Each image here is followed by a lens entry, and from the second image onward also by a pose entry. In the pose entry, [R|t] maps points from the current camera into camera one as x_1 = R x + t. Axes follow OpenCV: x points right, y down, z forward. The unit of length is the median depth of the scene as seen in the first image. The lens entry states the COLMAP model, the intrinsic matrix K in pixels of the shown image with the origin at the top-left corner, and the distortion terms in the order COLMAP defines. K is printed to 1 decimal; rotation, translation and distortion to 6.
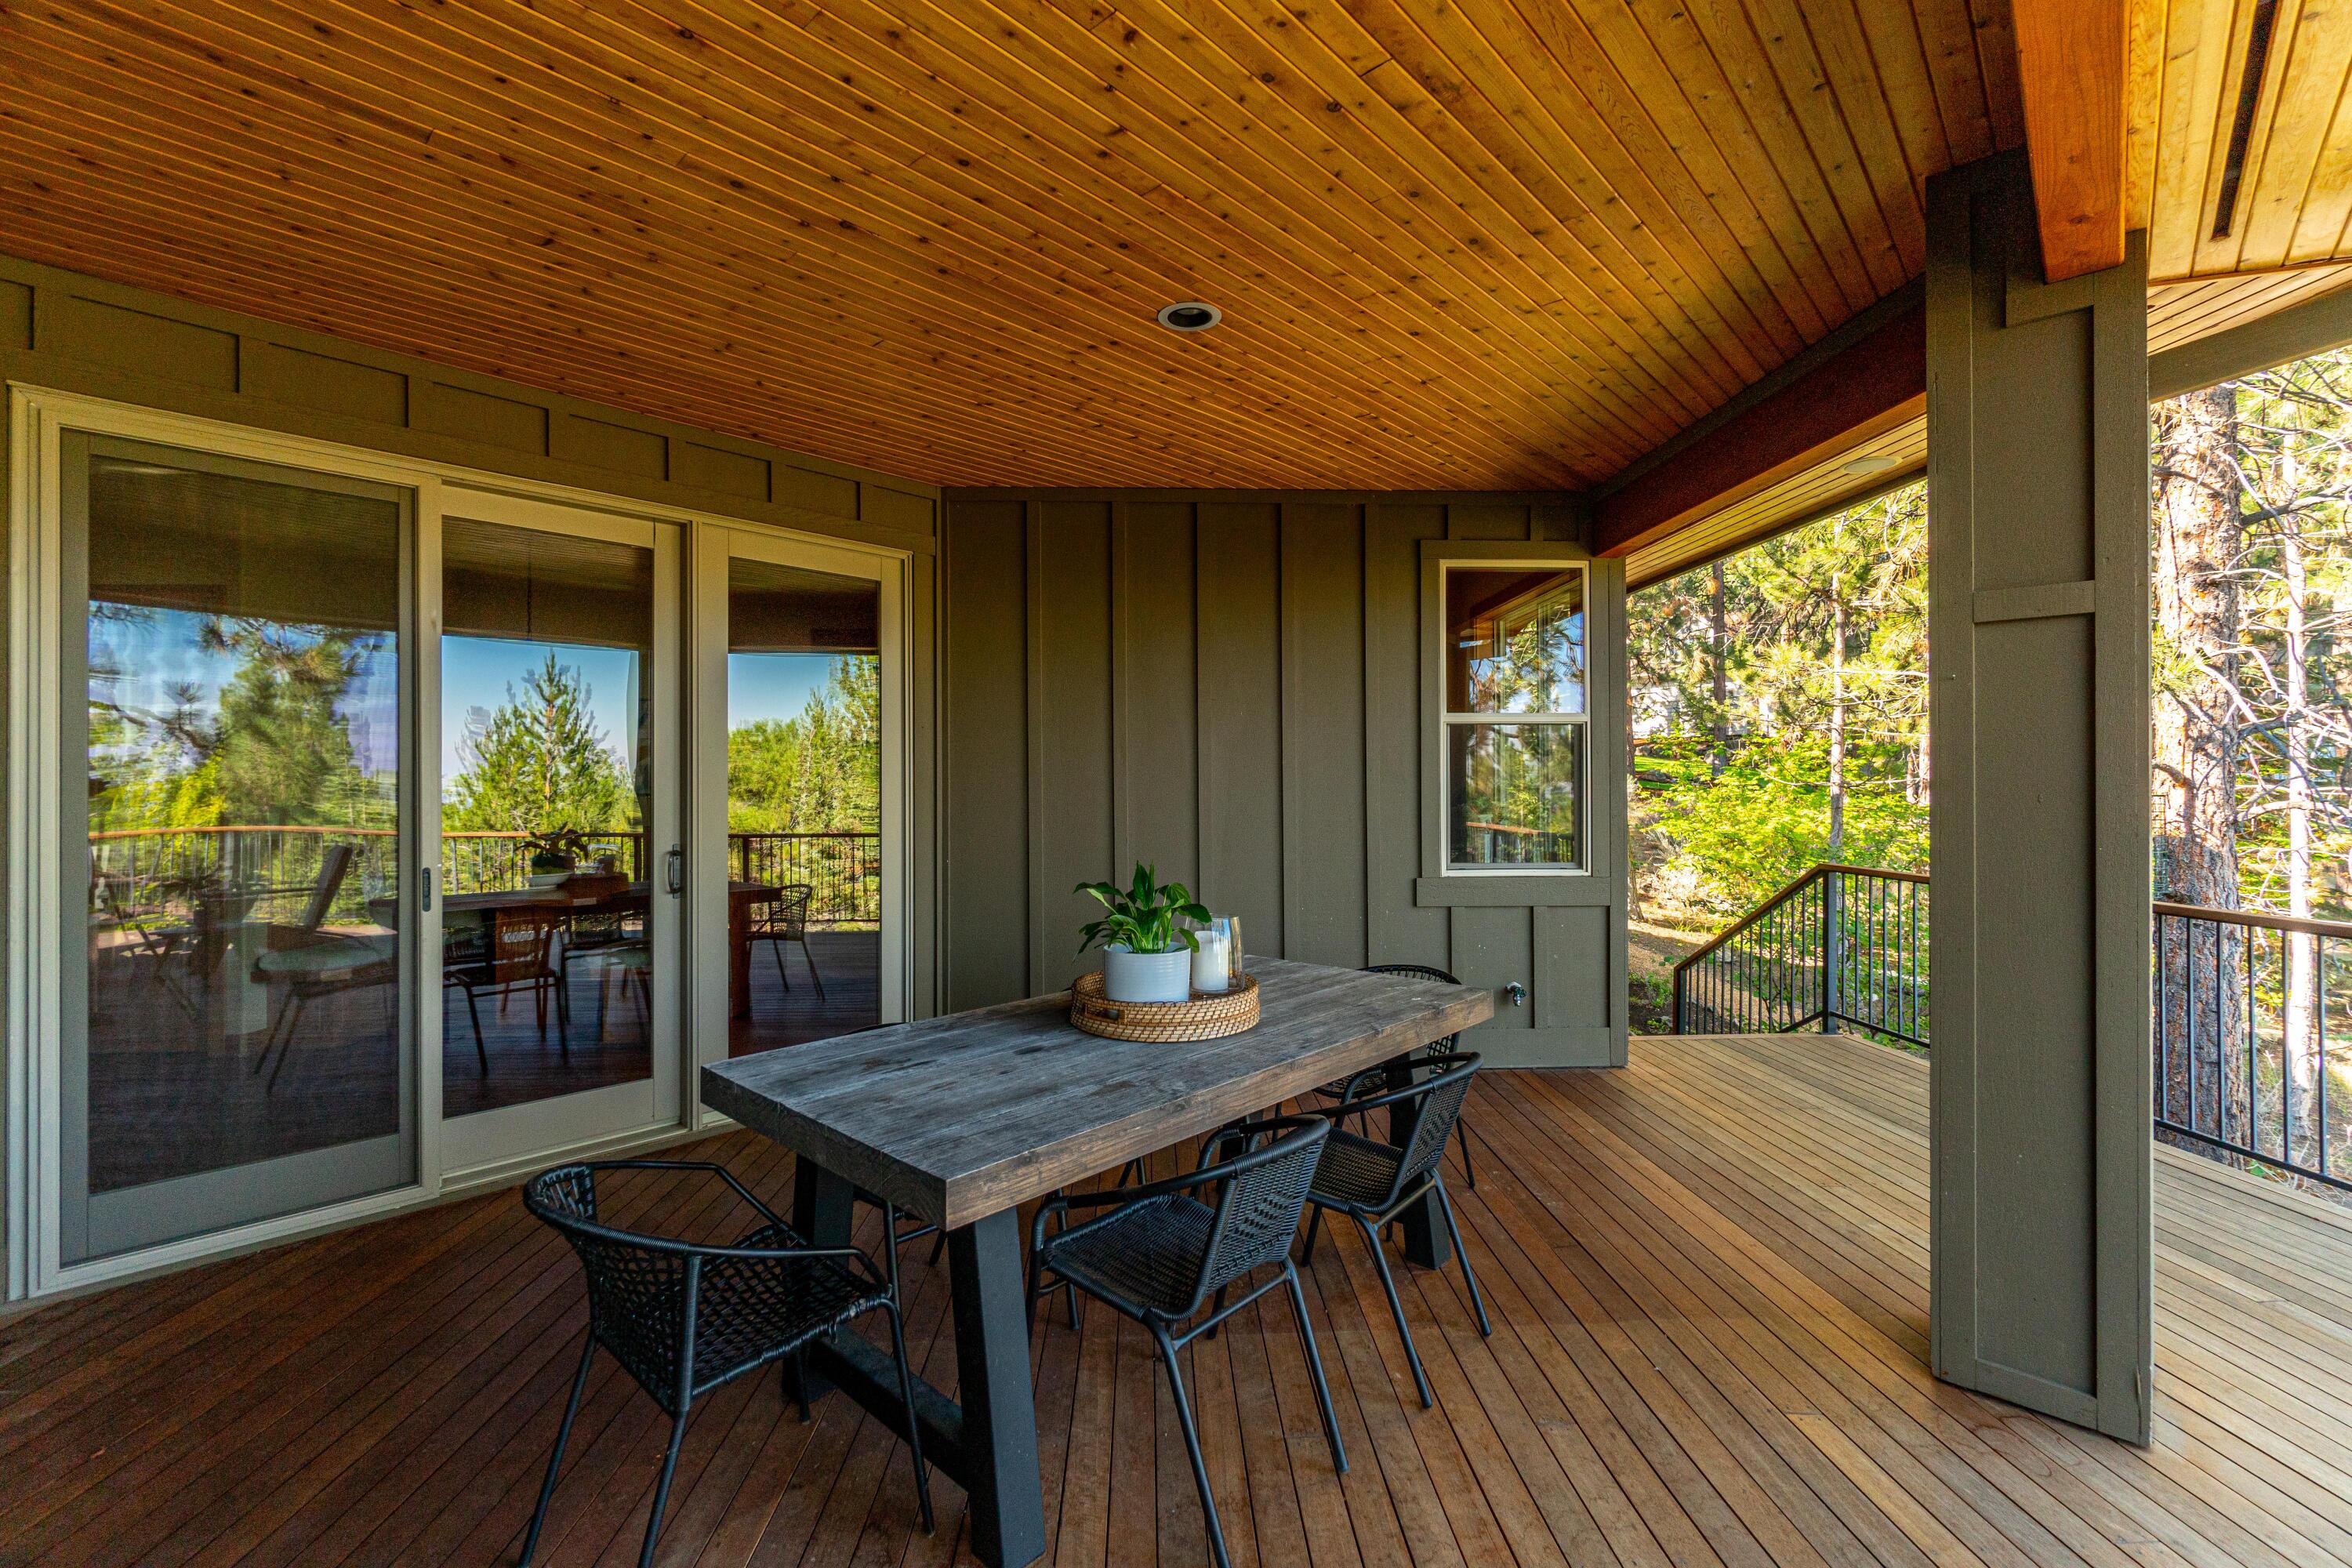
lens RADIAL K [[1058.9, 0, 1176.0], [0, 1058.9, 784.0], [0, 0, 1]] dist [-0.002484, -0.000218]
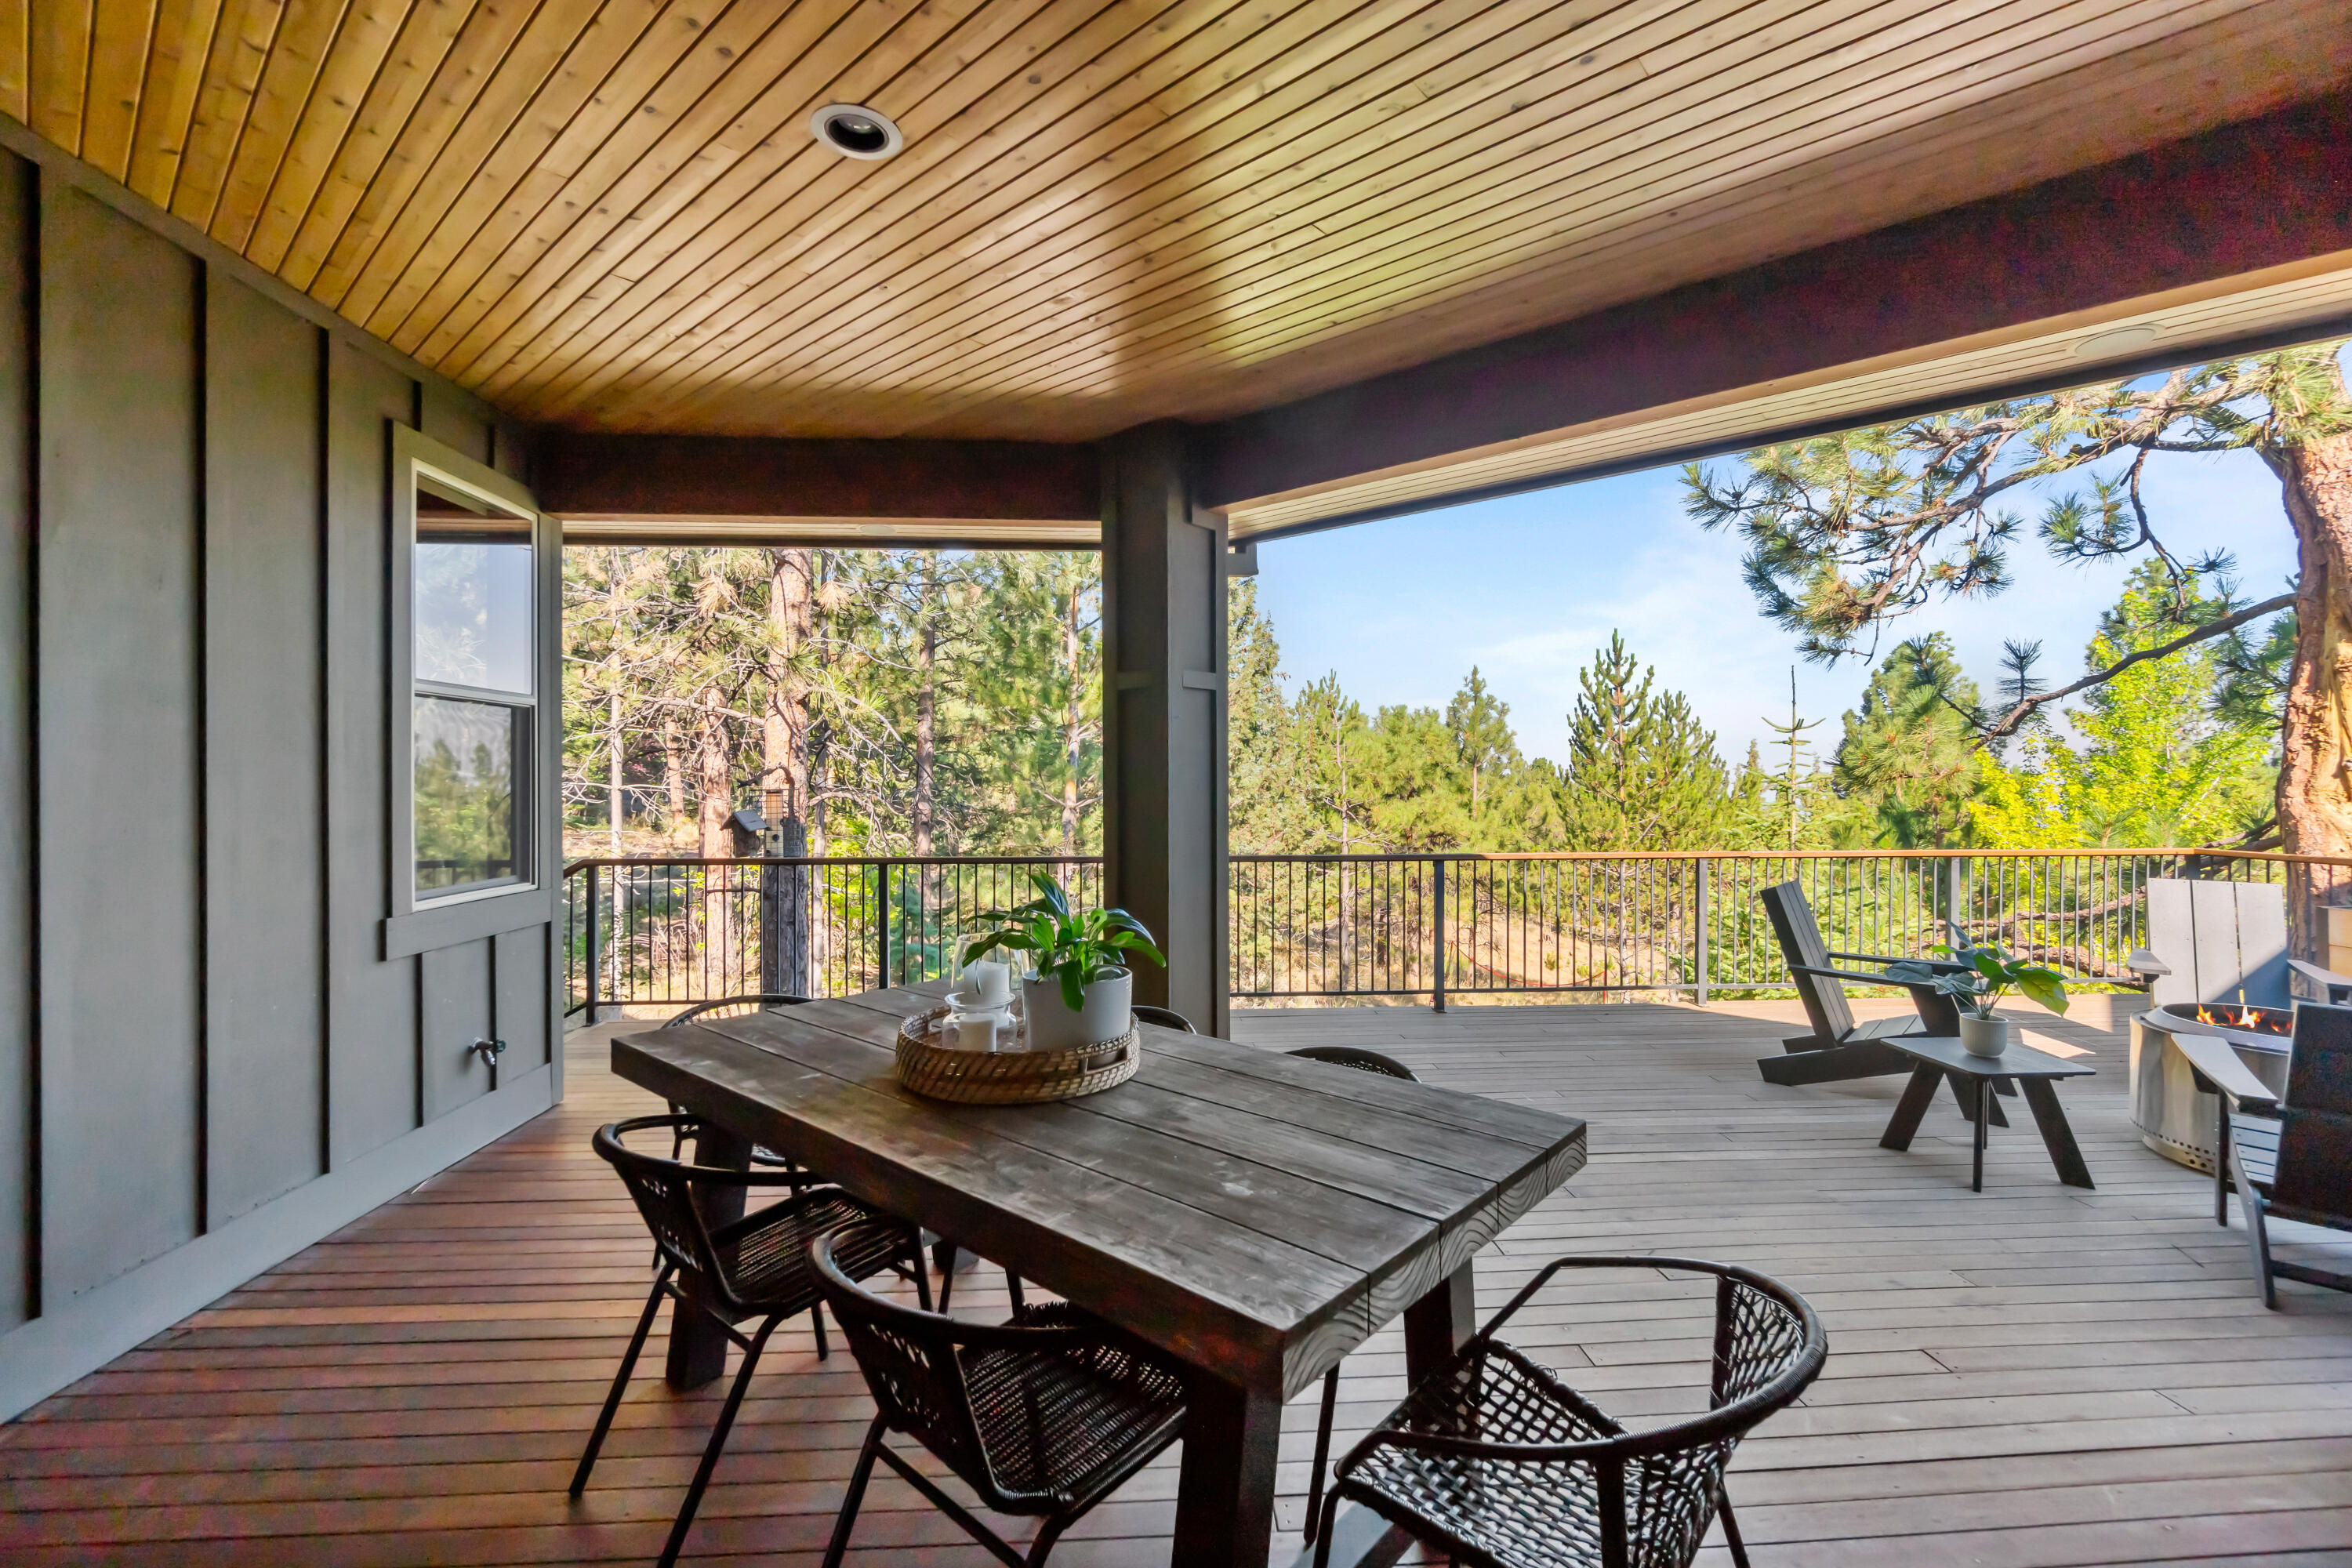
lens RADIAL K [[1058.9, 0, 1176.0], [0, 1058.9, 784.0], [0, 0, 1]] dist [-0.002484, -0.000218]
pose [[-0.034752, -0.001463, 0.999395, -0.464606], [-0.002010, 0.999997, 0.001394, 0.000516], [-0.999394, -0.001960, -0.034755, 0.523577]]
